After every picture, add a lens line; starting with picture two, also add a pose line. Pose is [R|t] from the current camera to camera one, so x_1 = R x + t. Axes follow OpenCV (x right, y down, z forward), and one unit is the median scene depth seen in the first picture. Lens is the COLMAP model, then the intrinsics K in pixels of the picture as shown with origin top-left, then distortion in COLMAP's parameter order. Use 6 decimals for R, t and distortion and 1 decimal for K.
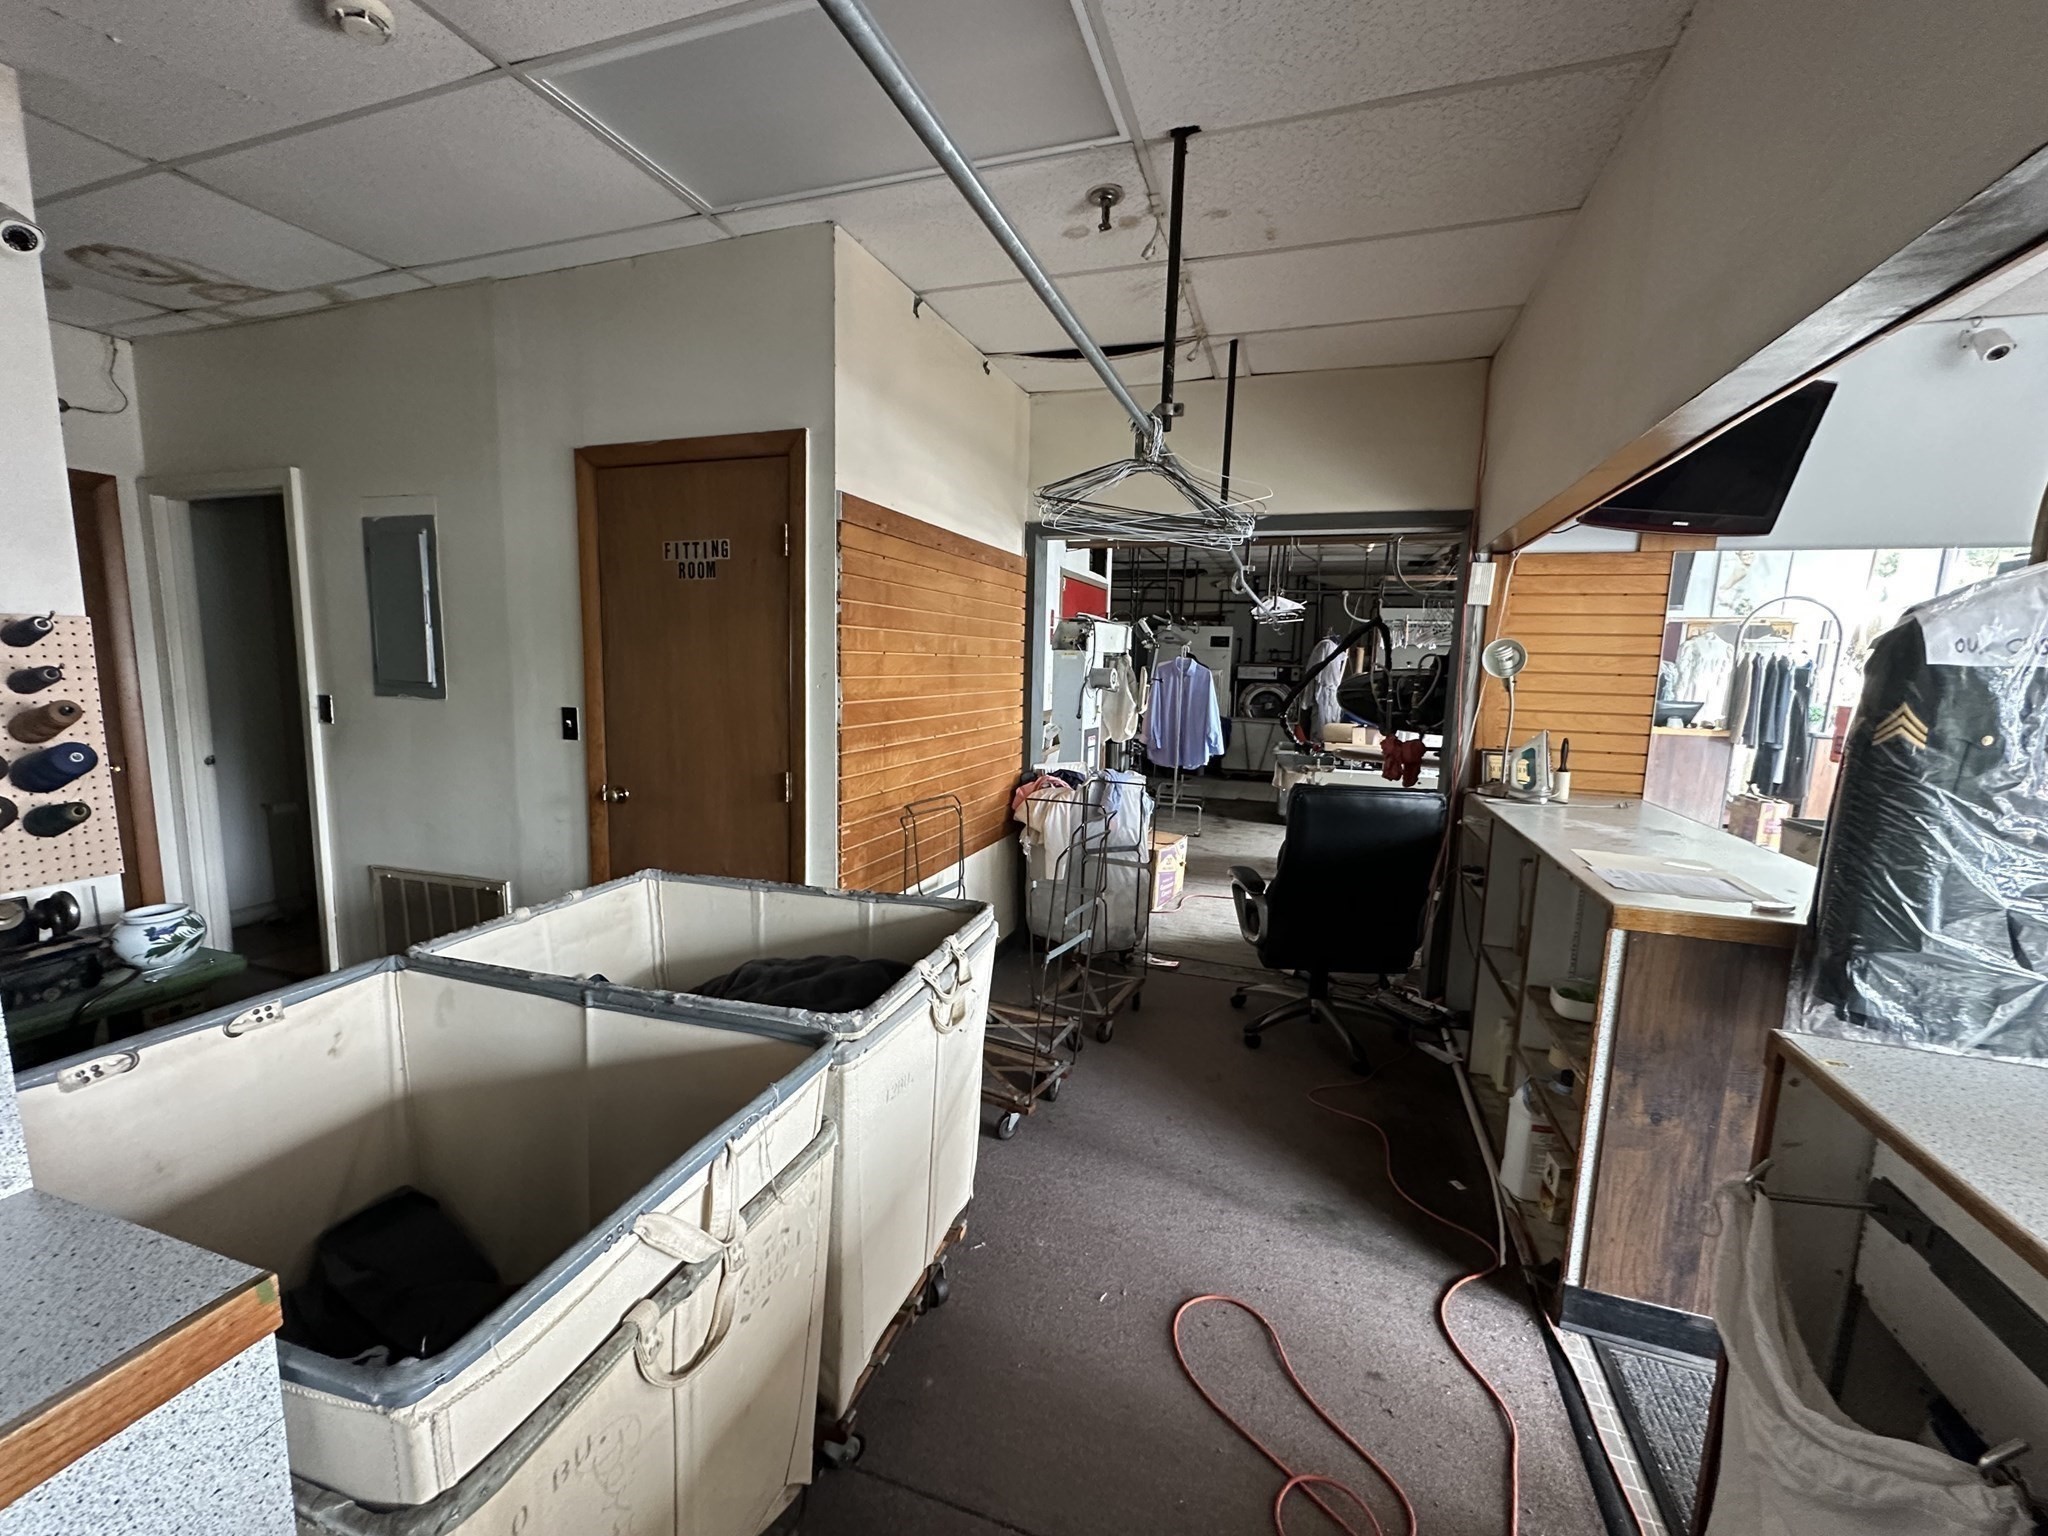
lens RADIAL K [[832.4, 0, 1023.0], [0, 832.4, 771.9], [0, 0, 1]] dist [-0.000403, 0.000098]
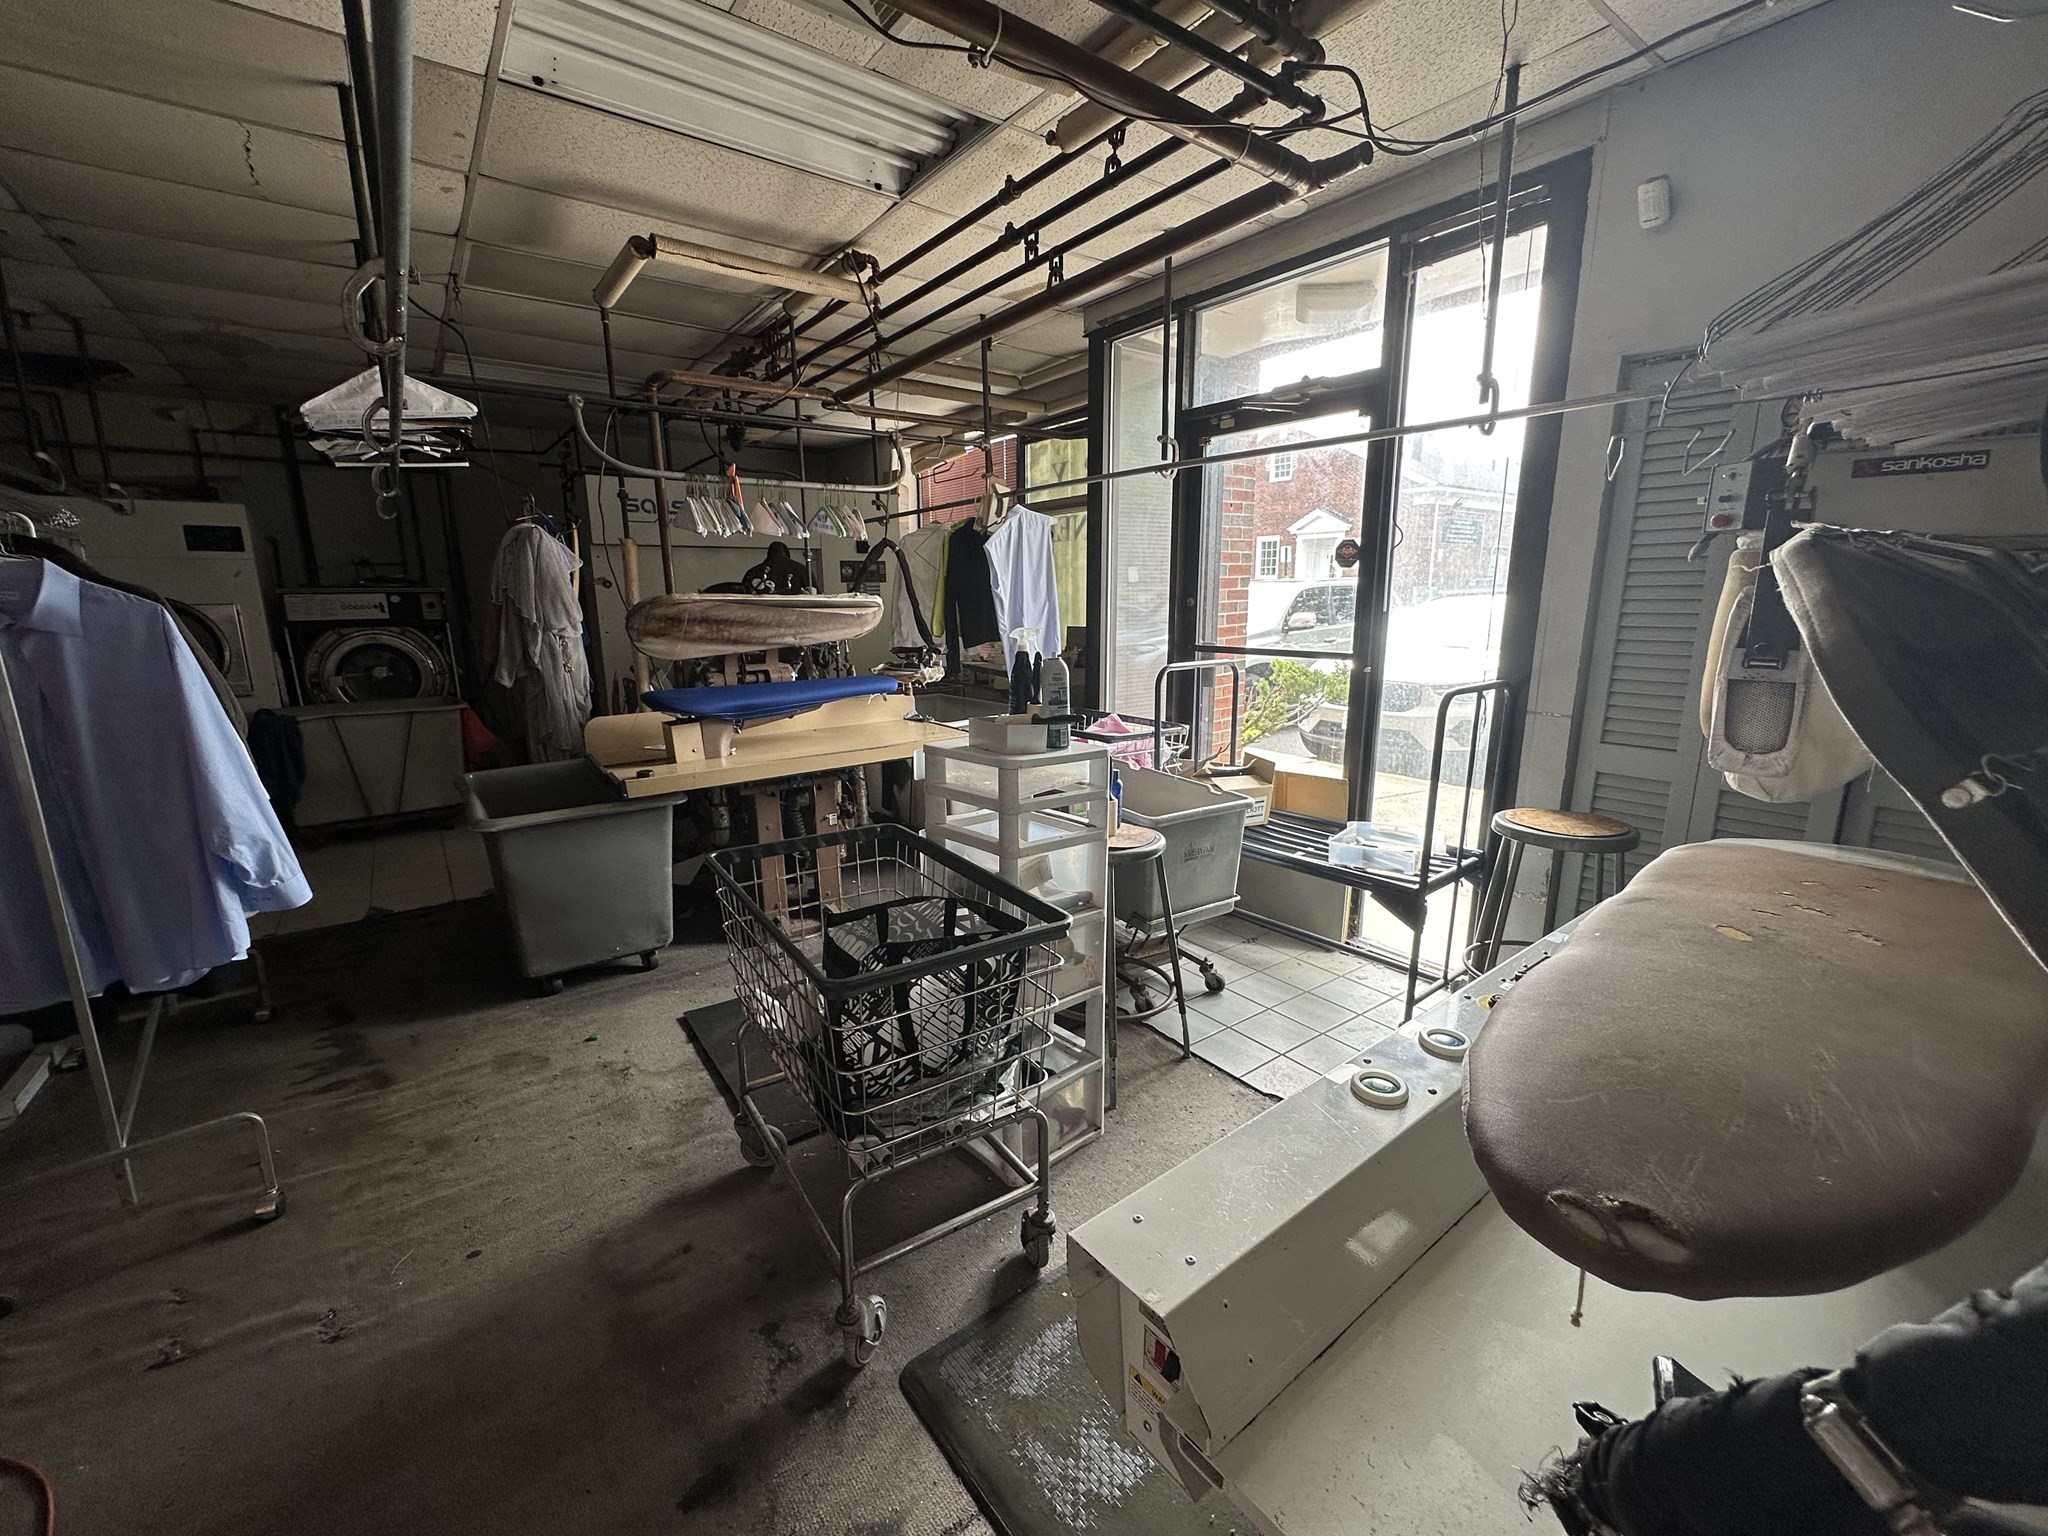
lens RADIAL K [[832.4, 0, 1024.1], [0, 832.4, 768.8], [0, 0, 1]] dist [-0.000403, 0.000098]
pose [[0.560500, -0.198888, 0.803917, 0.104507], [0.130727, 0.979812, 0.151259, -0.051060], [-0.817771, 0.020313, 0.575185, 0.422959]]
